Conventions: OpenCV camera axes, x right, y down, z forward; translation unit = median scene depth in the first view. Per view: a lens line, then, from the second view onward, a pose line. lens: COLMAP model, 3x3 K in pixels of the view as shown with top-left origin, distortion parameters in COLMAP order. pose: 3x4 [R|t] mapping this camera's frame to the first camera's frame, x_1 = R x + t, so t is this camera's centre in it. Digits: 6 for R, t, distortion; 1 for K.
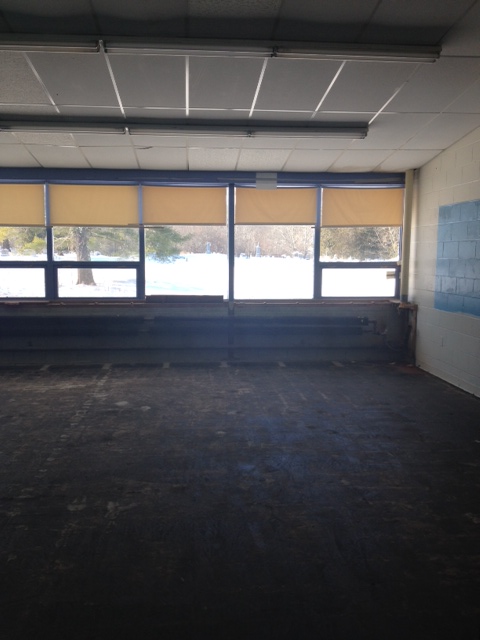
lens RADIAL K [[635.8, 0, 238.5], [0, 635.8, 322.1], [0, 0, 1]] dist [0.087144, 0.000000]
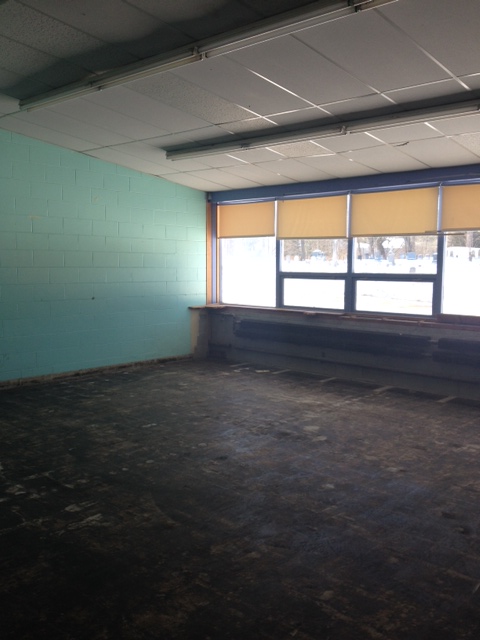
lens RADIAL K [[635.8, 0, 241.8], [0, 635.8, 315.4], [0, 0, 1]] dist [0.087144, 0.000000]
pose [[0.633064, 0.065961, -0.771284, 0.379566], [-0.080200, 0.996590, 0.019401, -0.038275], [0.769934, 0.049575, 0.636195, 0.273161]]
